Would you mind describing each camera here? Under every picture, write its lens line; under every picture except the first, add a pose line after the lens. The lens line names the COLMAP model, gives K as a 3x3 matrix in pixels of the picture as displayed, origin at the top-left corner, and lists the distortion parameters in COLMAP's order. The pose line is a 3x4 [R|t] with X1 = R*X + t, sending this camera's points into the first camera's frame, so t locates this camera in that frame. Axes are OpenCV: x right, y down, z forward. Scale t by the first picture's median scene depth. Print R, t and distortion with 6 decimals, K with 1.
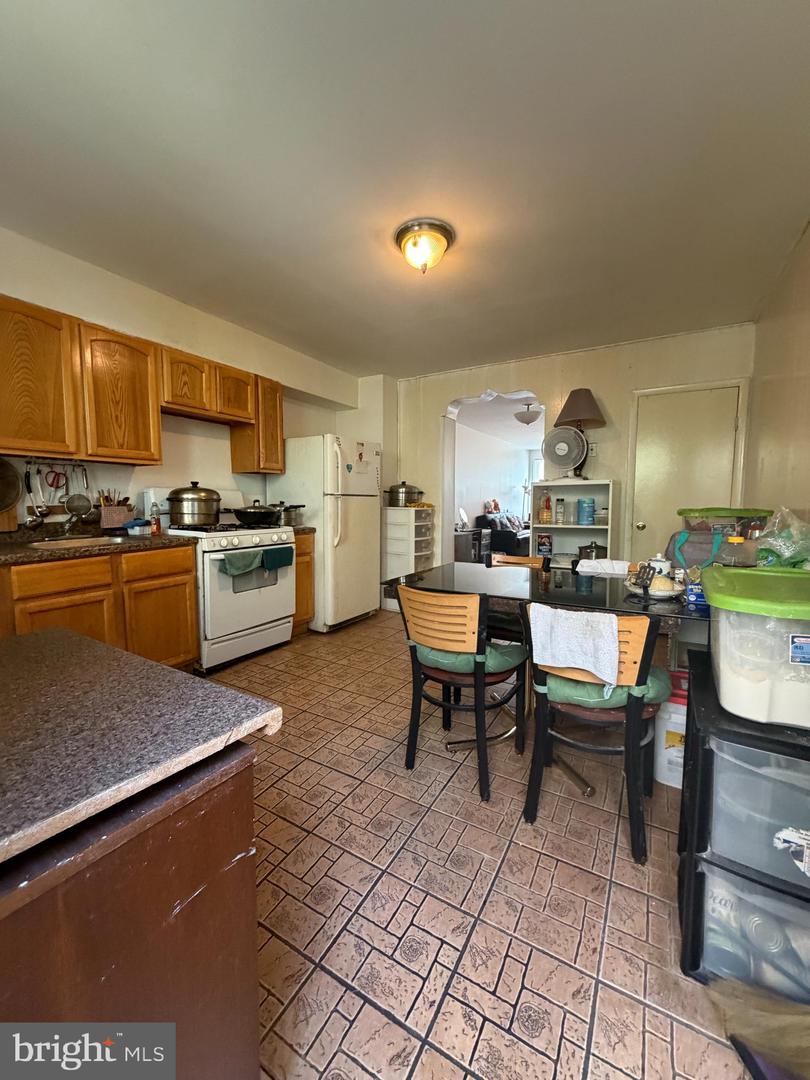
lens RADIAL K [[431.8, 0, 408.0], [0, 431.8, 536.0], [0, 0, 1]] dist [-0.001787, -0.000148]
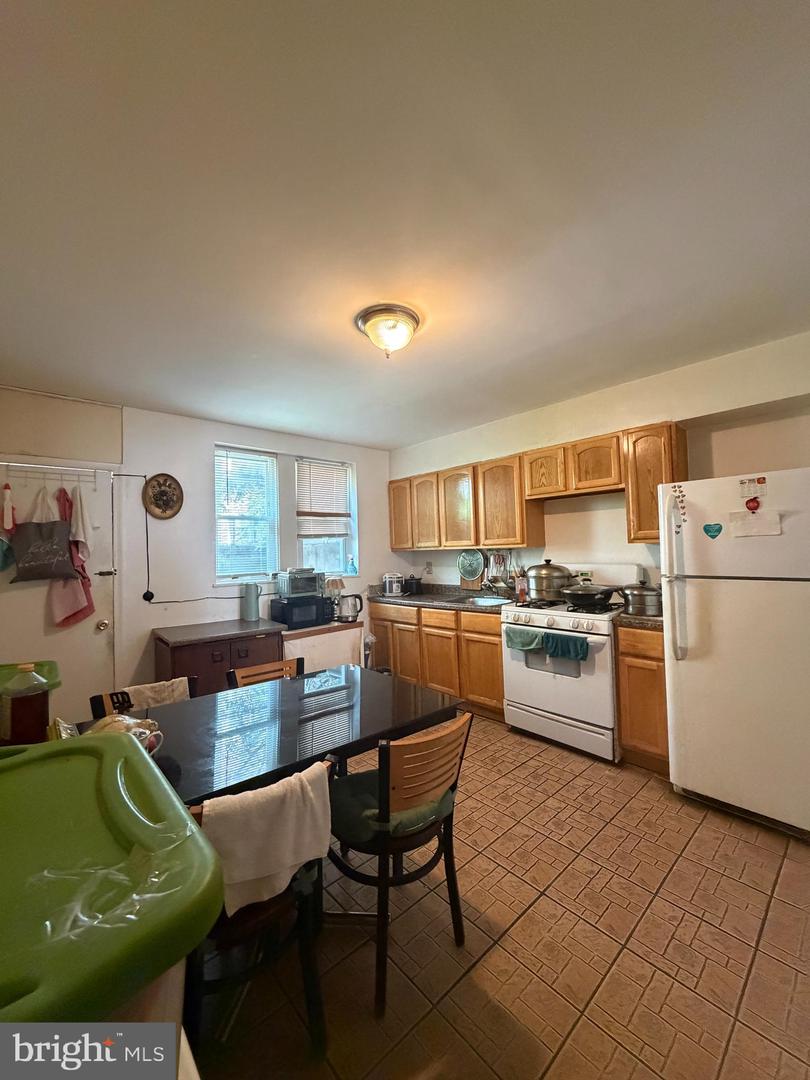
lens RADIAL K [[431.8, 0, 406.6], [0, 431.8, 540.5], [0, 0, 1]] dist [-0.001787, -0.000148]
pose [[-0.305959, -0.022037, -0.951790, 0.589430], [-0.056778, 0.998375, -0.004864, -0.131332], [0.950350, 0.052553, -0.306713, 0.875859]]
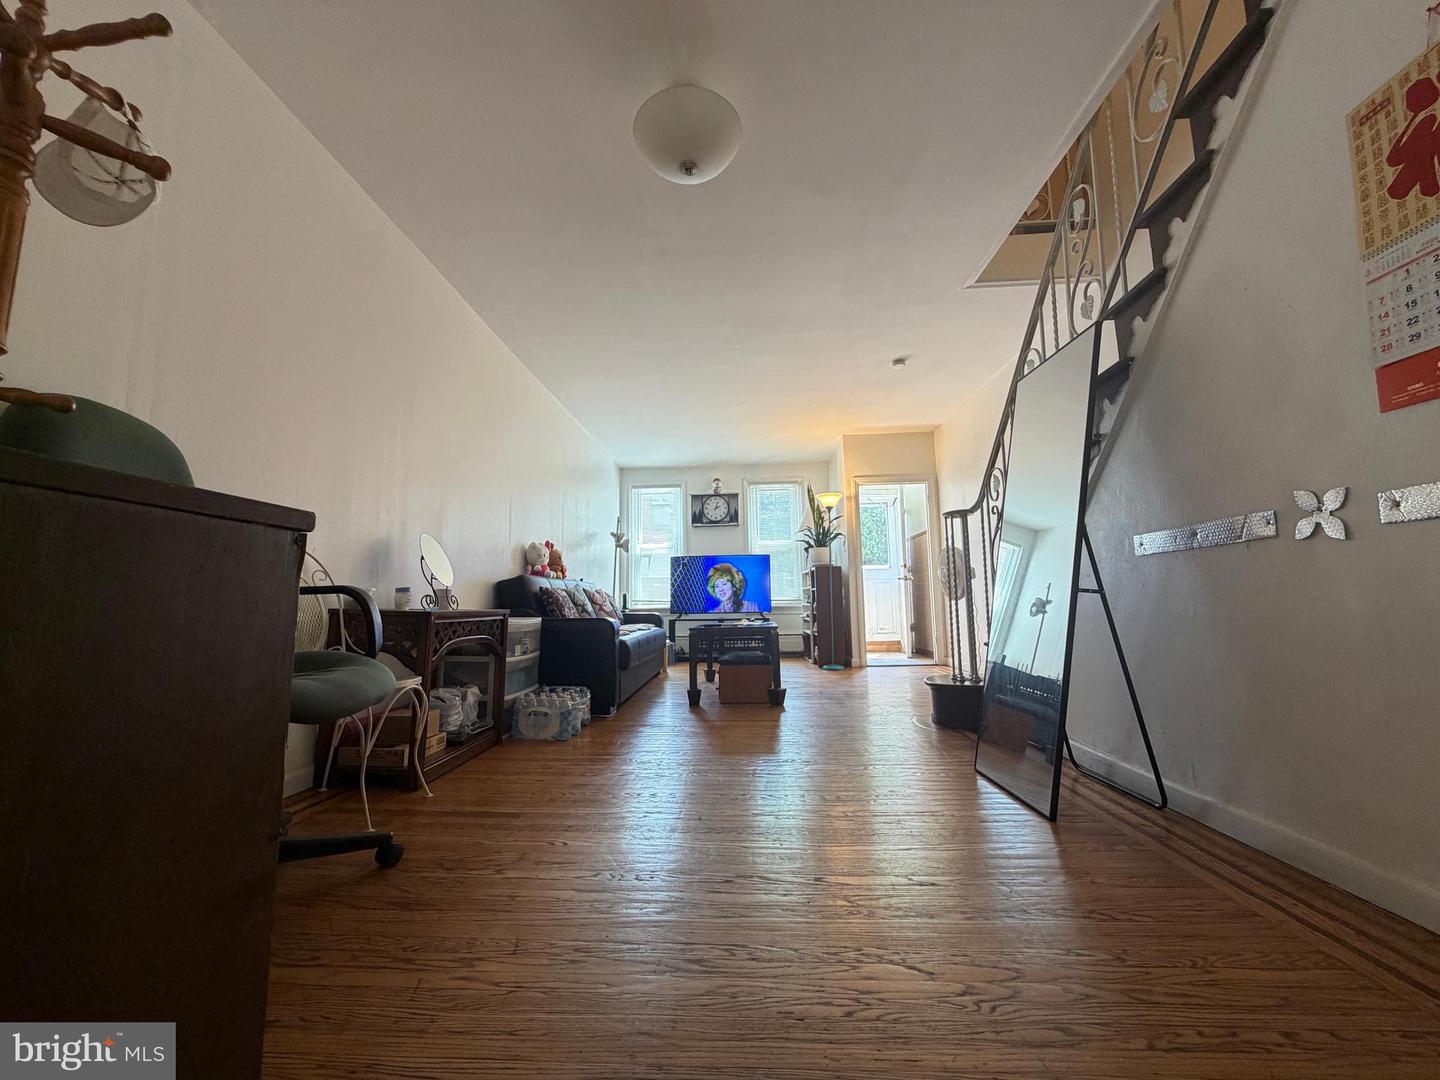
lens RADIAL K [[575.7, 0, 711.1], [0, 575.7, 536.9], [0, 0, 1]] dist [-0.001787, -0.000148]
pose [[0.891903, 0.040388, 0.450419, 0.252619], [0.049187, 0.981431, -0.185402, 0.028195], [-0.449543, 0.187516, 0.873355, 1.277943]]
